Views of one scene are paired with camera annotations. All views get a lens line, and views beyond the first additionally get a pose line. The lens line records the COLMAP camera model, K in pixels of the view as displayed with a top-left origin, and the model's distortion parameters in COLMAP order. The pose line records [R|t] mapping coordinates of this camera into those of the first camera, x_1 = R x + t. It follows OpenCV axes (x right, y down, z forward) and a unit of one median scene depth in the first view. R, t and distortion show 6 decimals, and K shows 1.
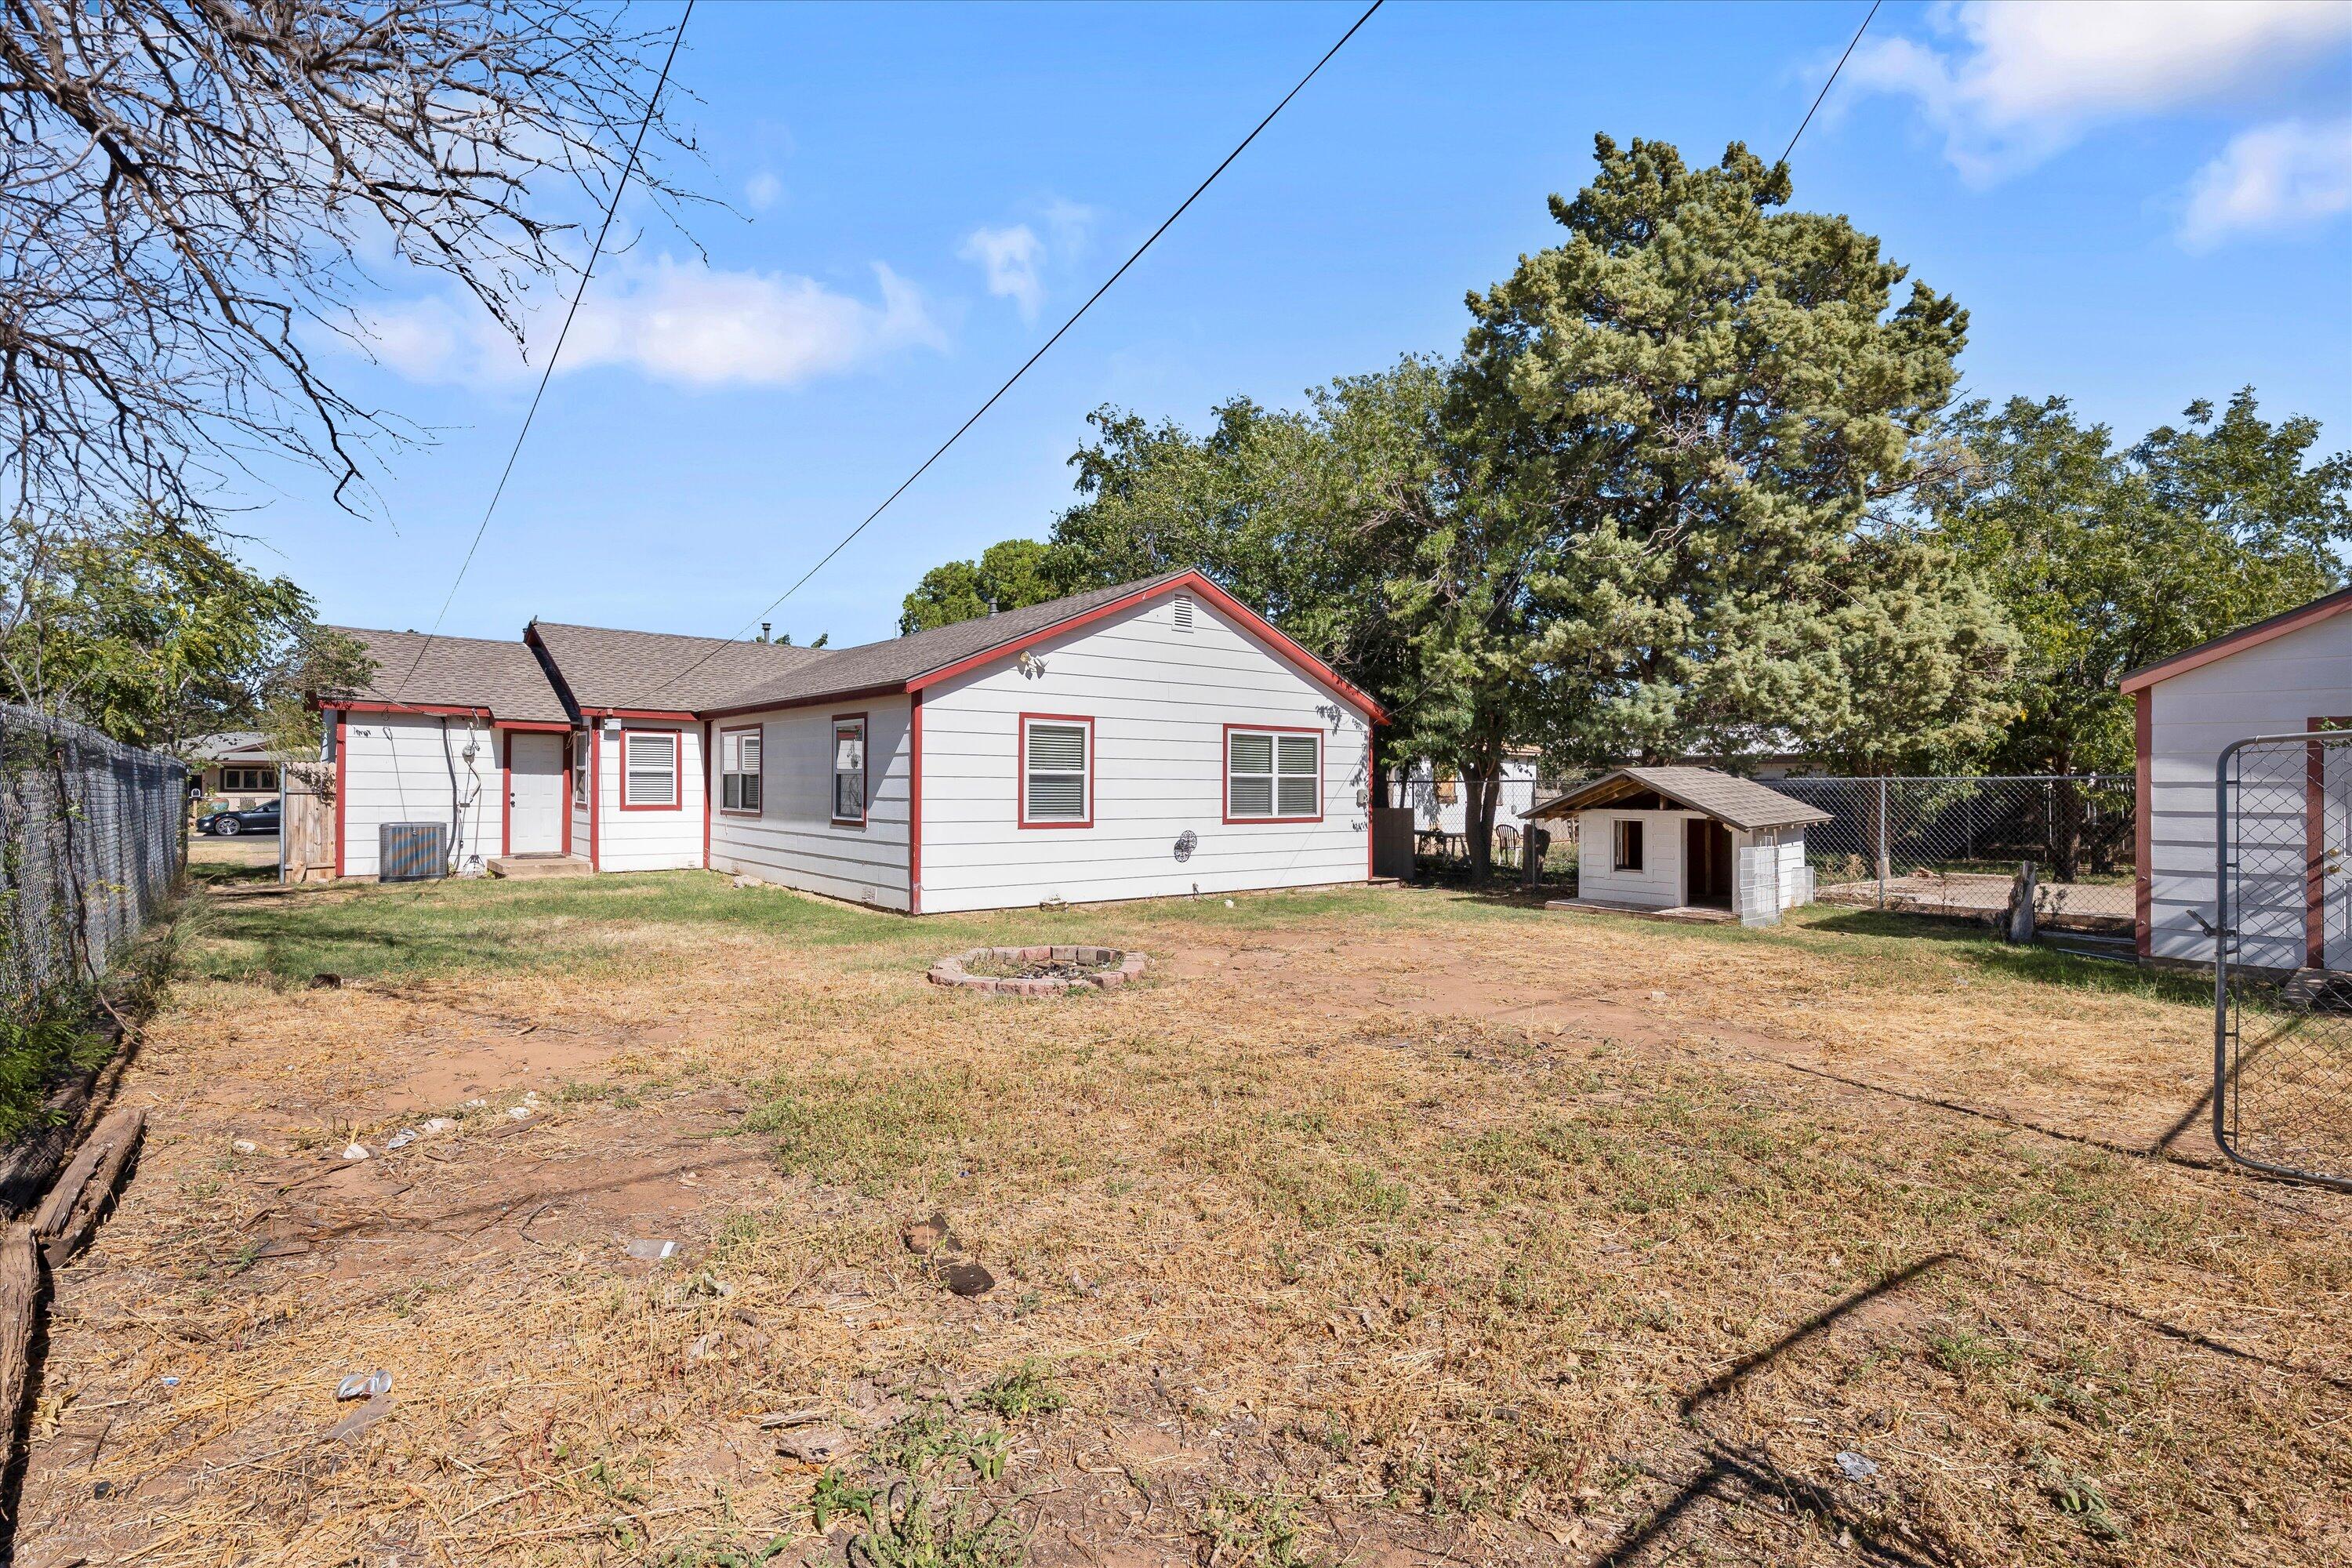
lens RADIAL K [[1093.7, 0, 1180.0], [0, 1093.7, 792.3], [0, 0, 1]] dist [0.003358, 0.000747]
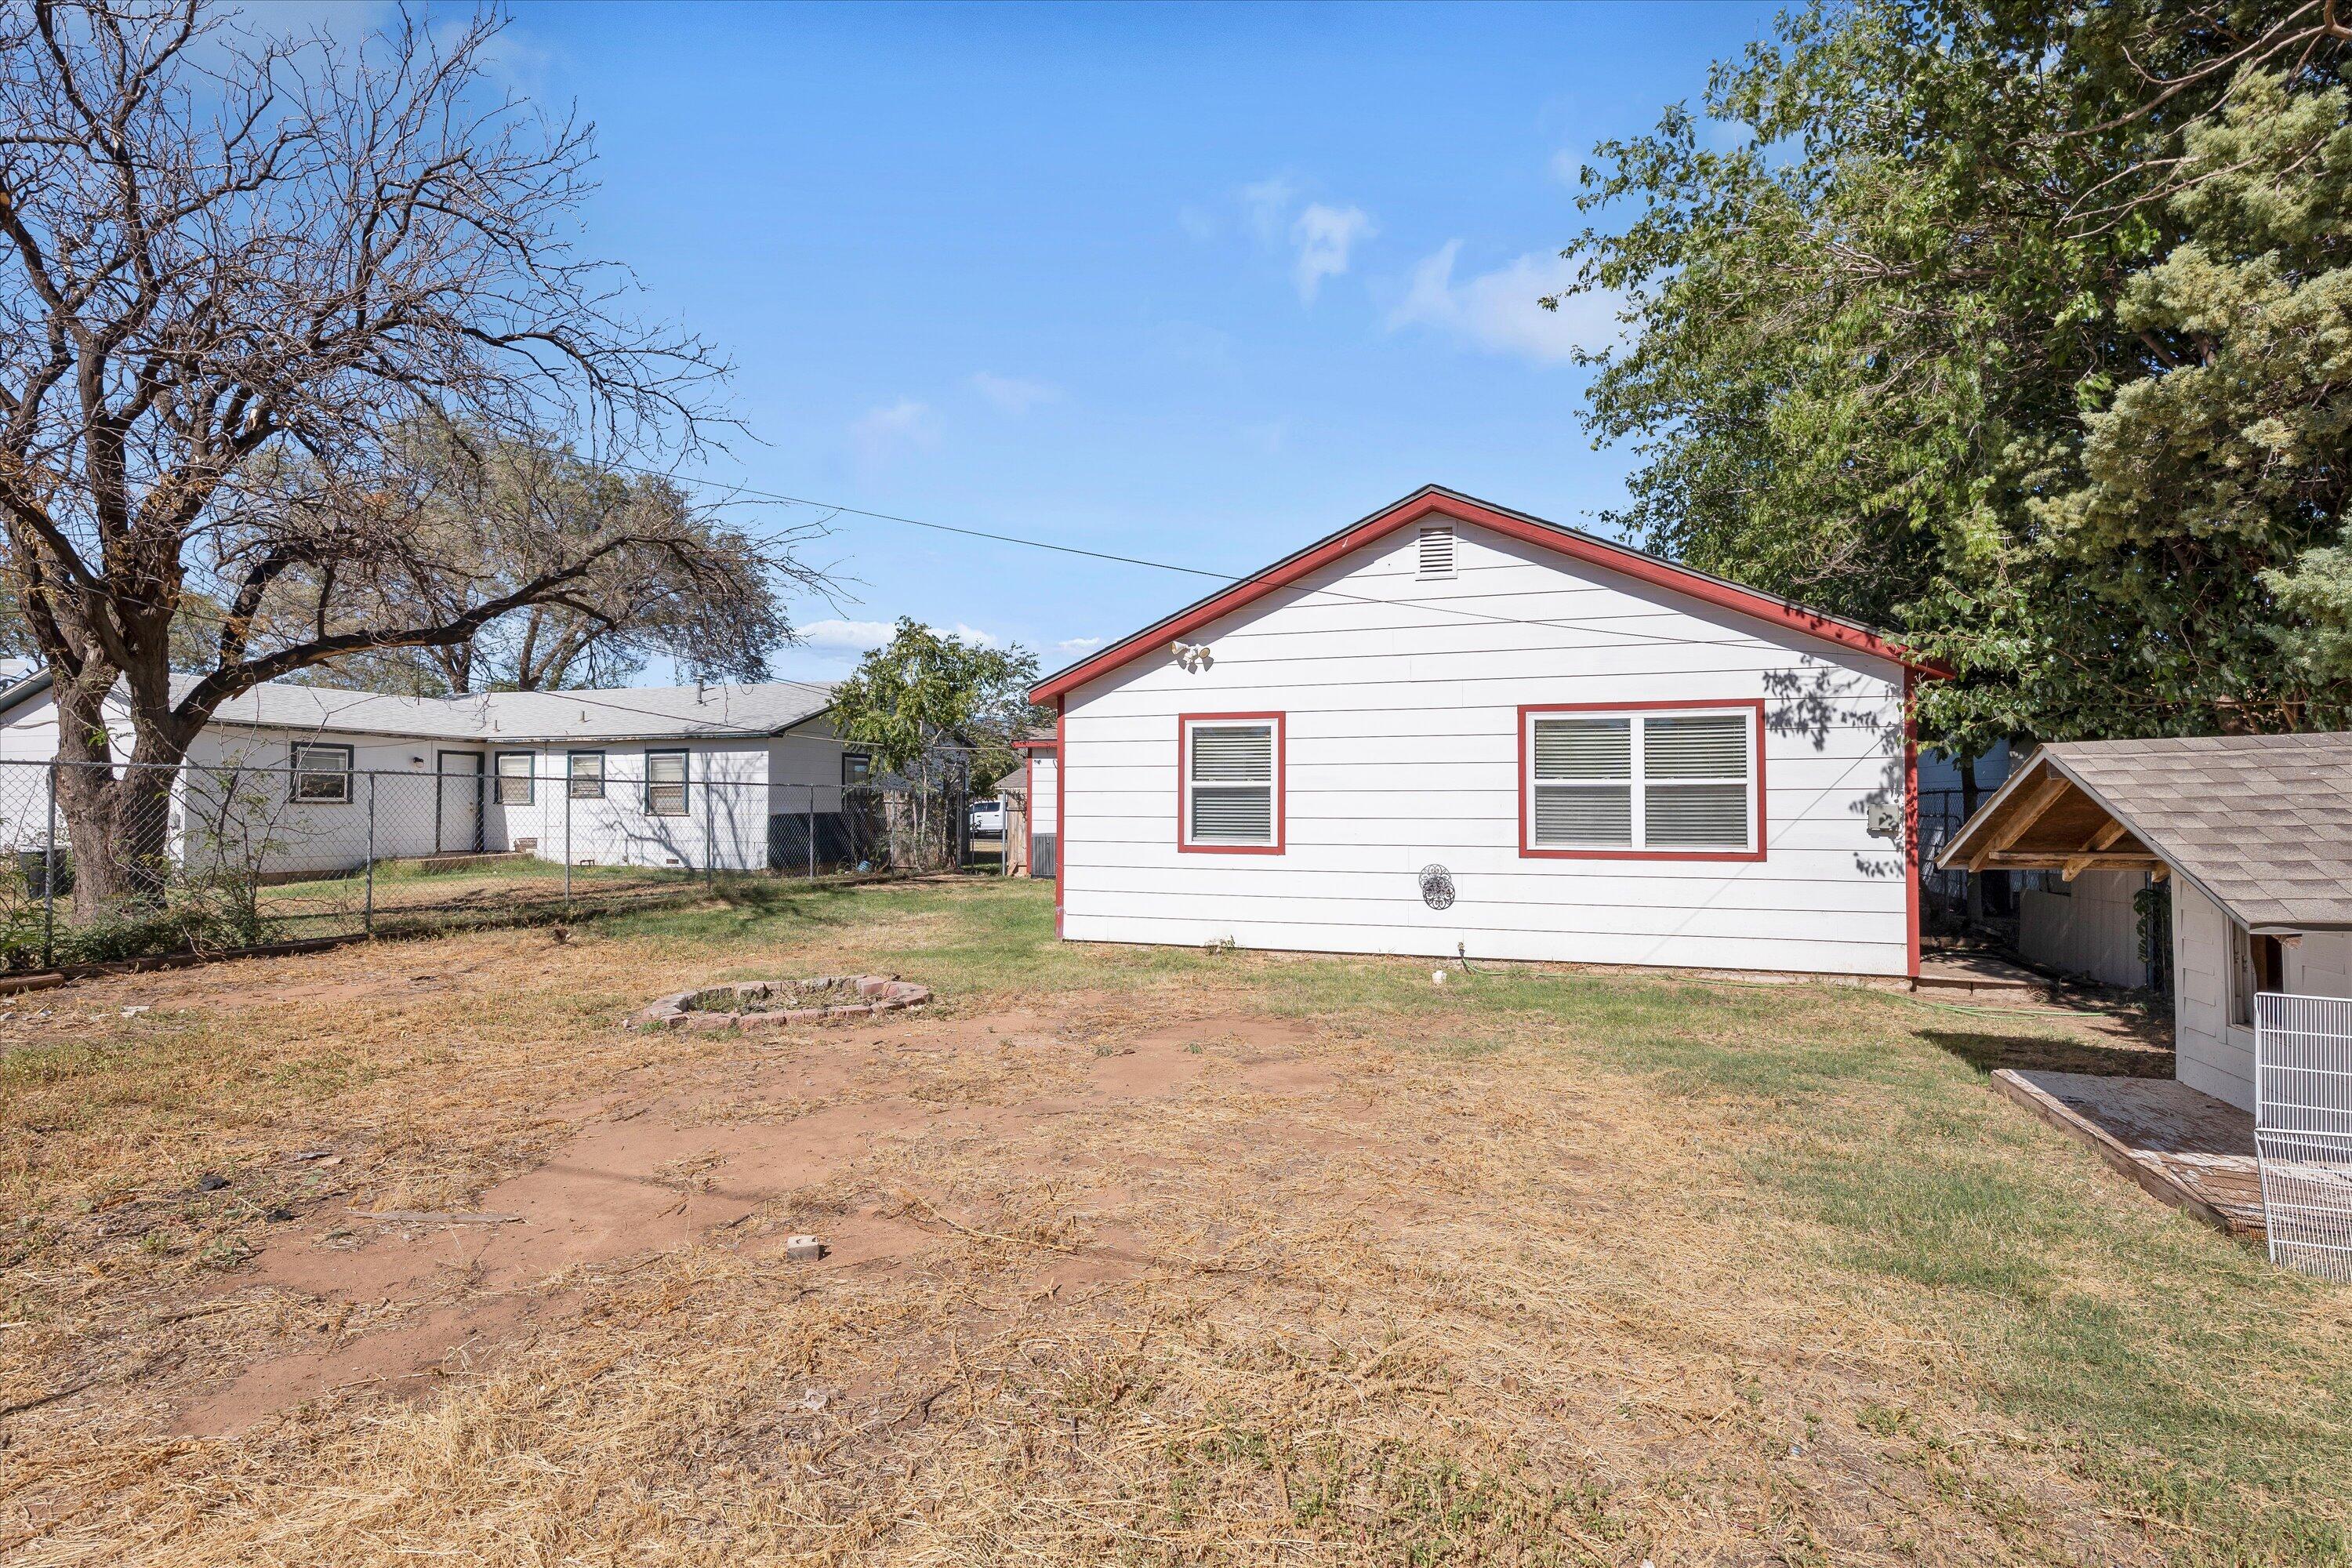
lens RADIAL K [[1093.7, 0, 1176.6], [0, 1093.7, 779.6], [0, 0, 1]] dist [0.003358, 0.000747]
pose [[0.541403, -0.023550, -0.840433, 0.513211], [-0.001308, 0.999583, -0.028852, 0.001748], [0.840762, 0.016719, 0.541146, 0.495420]]
